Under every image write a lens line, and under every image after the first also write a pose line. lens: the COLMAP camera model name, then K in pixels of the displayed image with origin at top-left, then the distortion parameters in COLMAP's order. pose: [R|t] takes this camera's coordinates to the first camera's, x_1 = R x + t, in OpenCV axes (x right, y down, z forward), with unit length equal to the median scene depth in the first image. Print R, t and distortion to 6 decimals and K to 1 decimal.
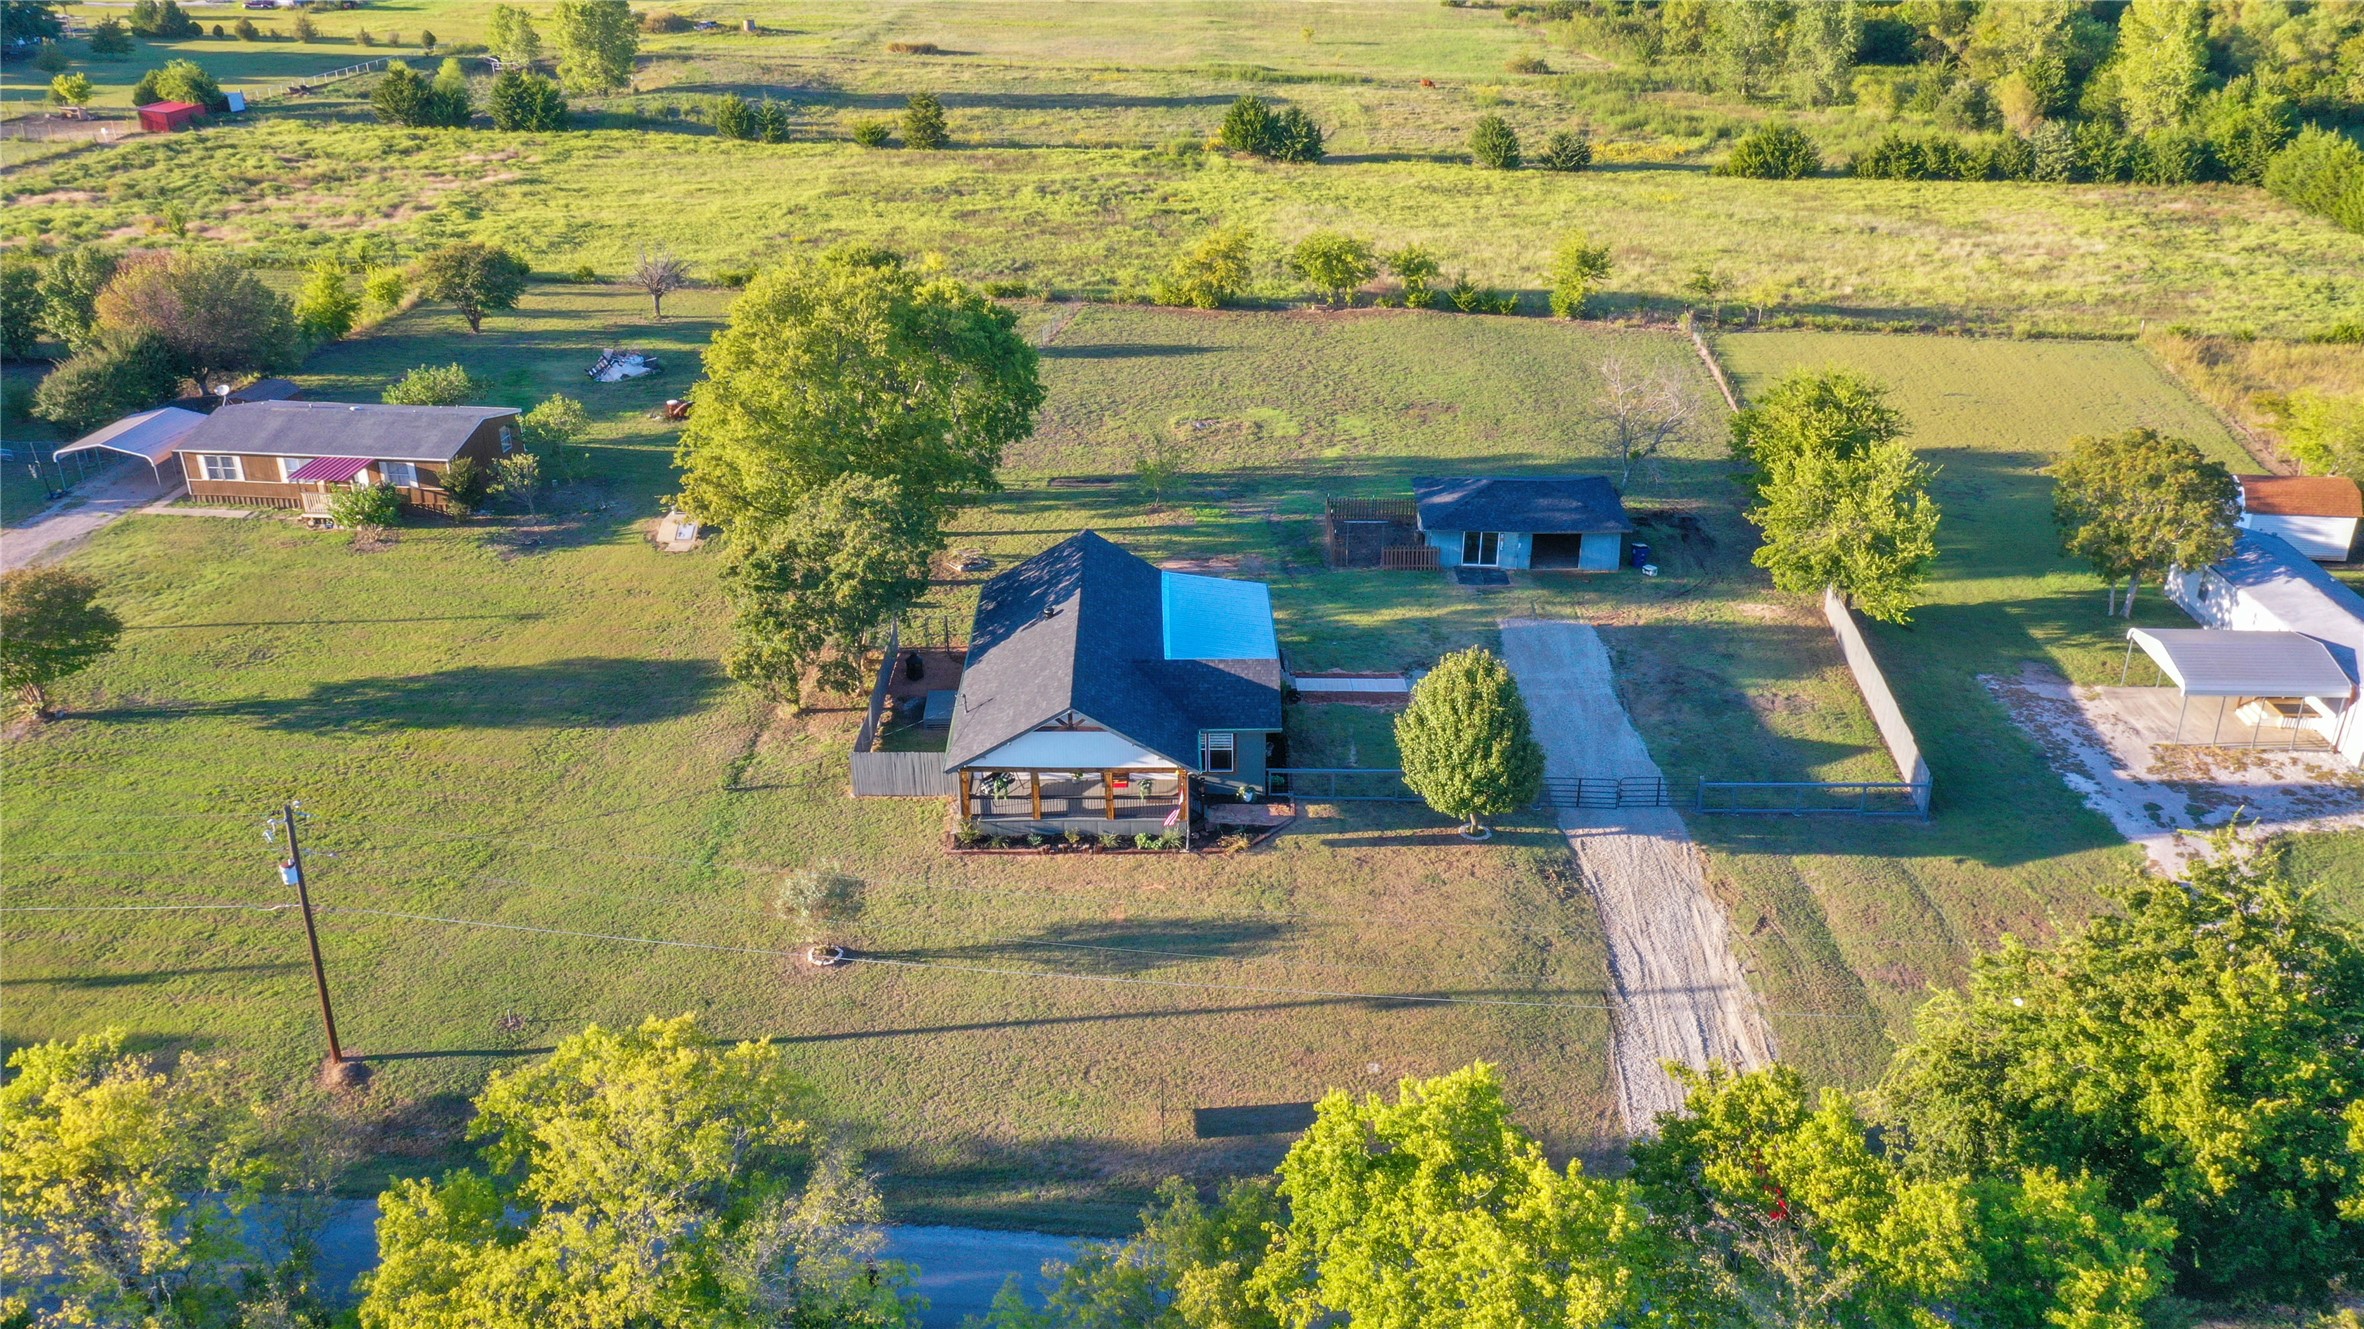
lens RADIAL K [[1873.9, 0, 1182.0], [0, 1873.9, 664.5], [0, 0, 1]] dist [0.004001, 0.006748]
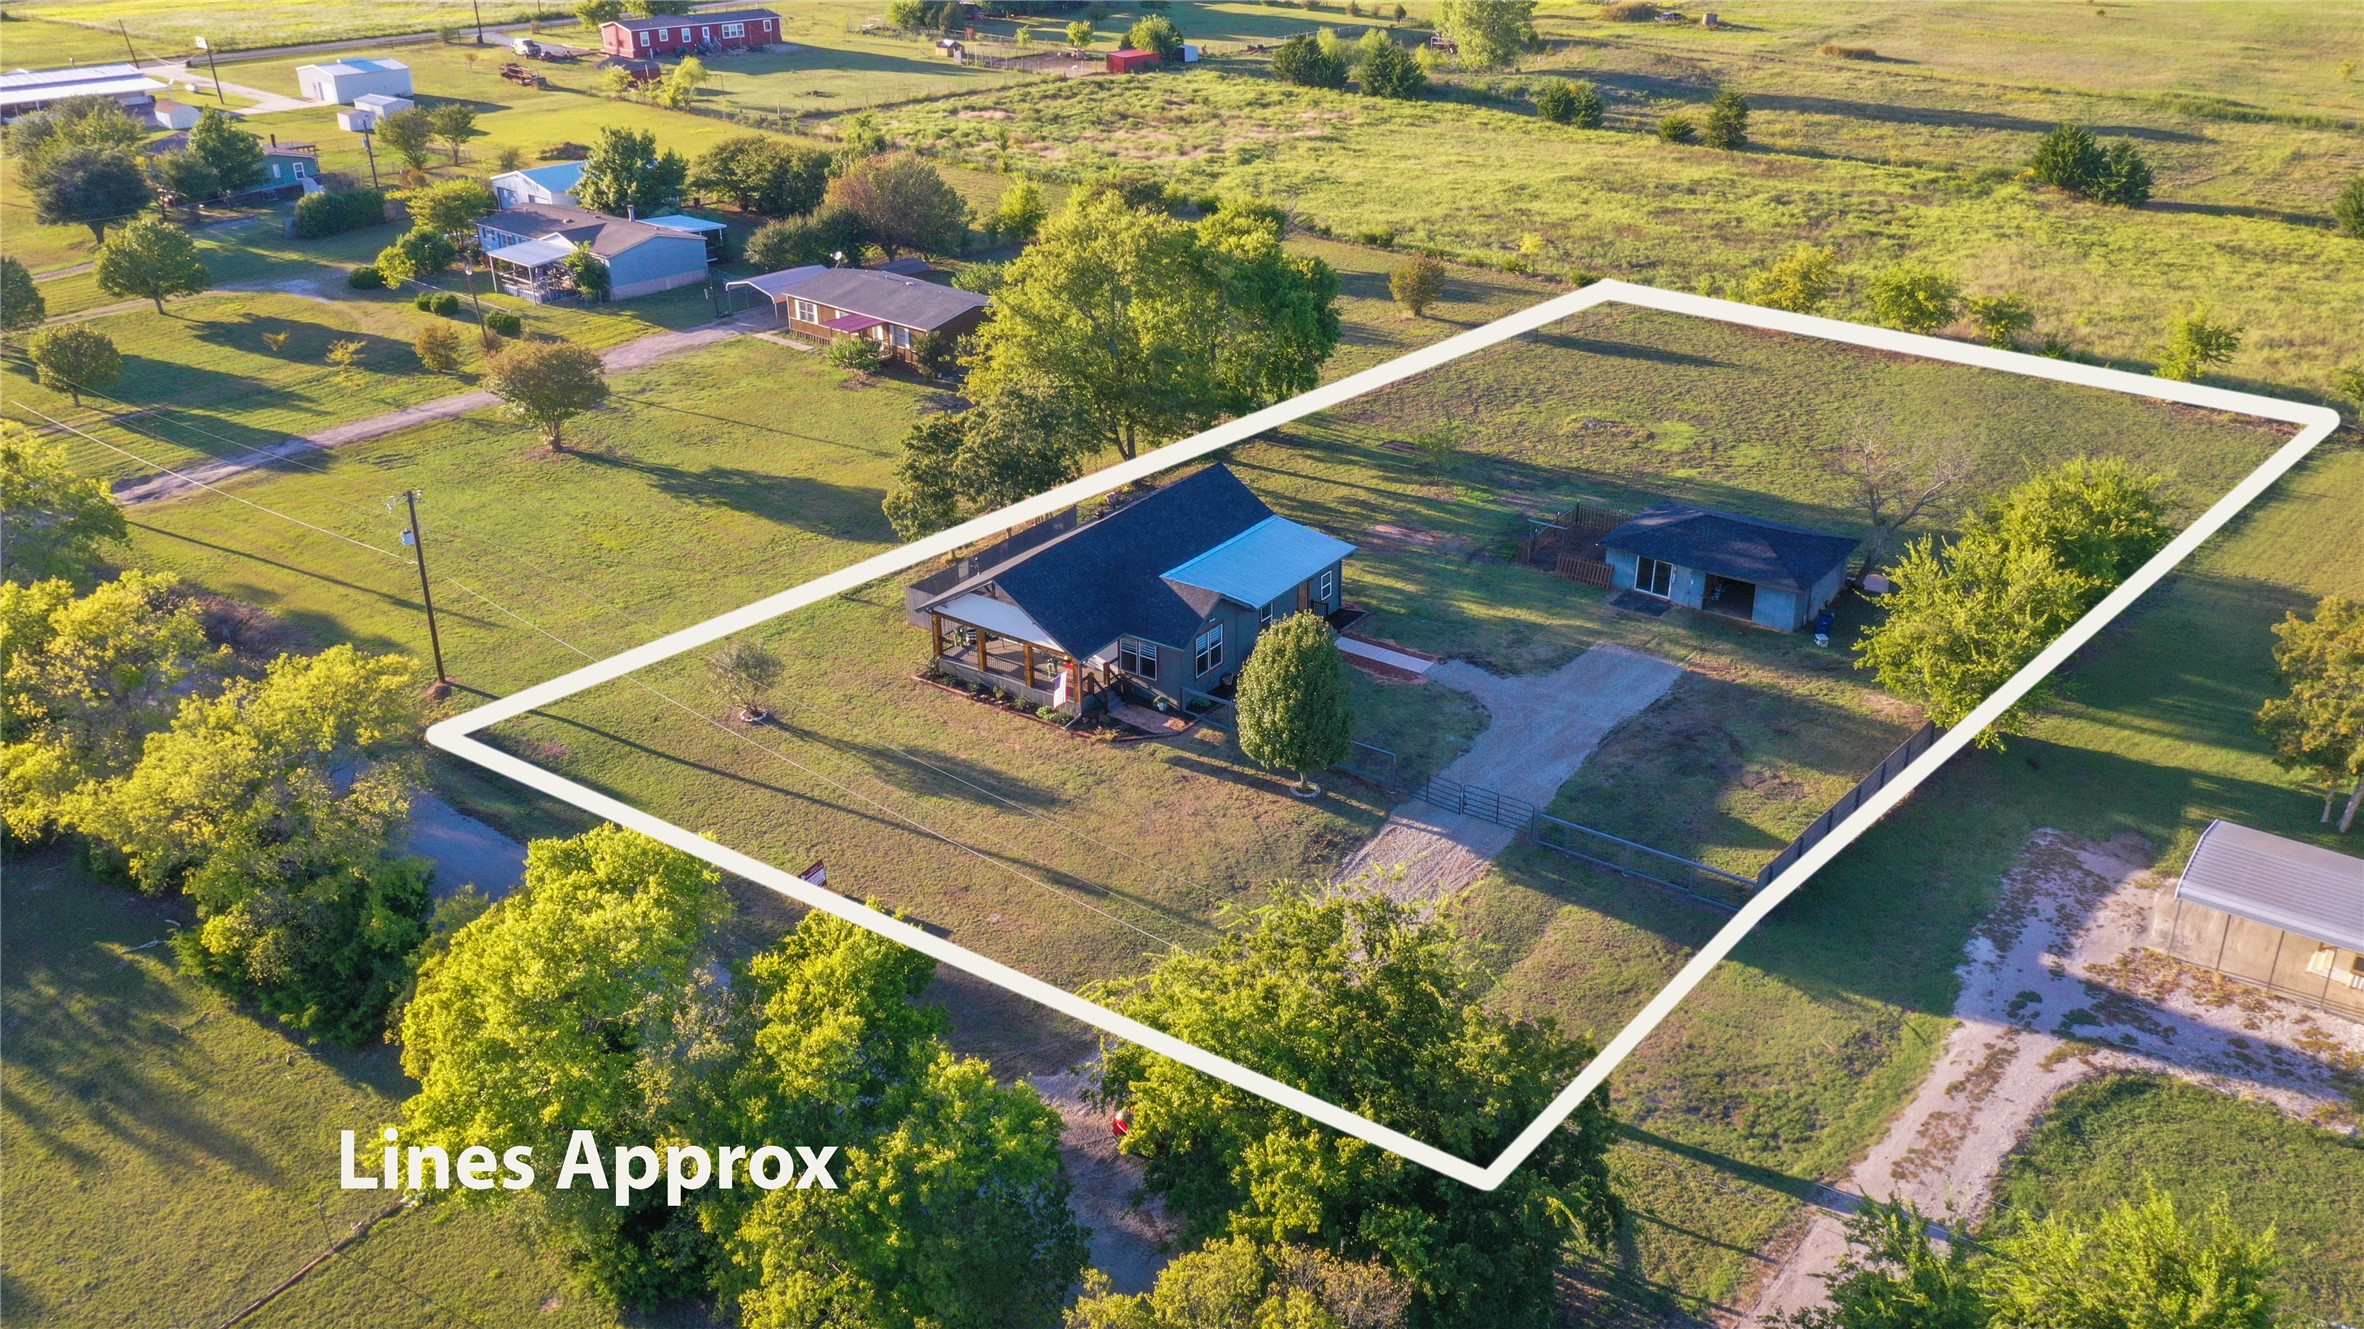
lens RADIAL K [[1873.9, 0, 1182.0], [0, 1873.9, 664.5], [0, 0, 1]] dist [0.004001, 0.006748]
pose [[0.808480, 0.246683, -0.534329, 0.333803], [-0.244896, 0.966590, 0.075700, -0.021385], [0.535151, 0.069653, 0.841880, 0.036761]]
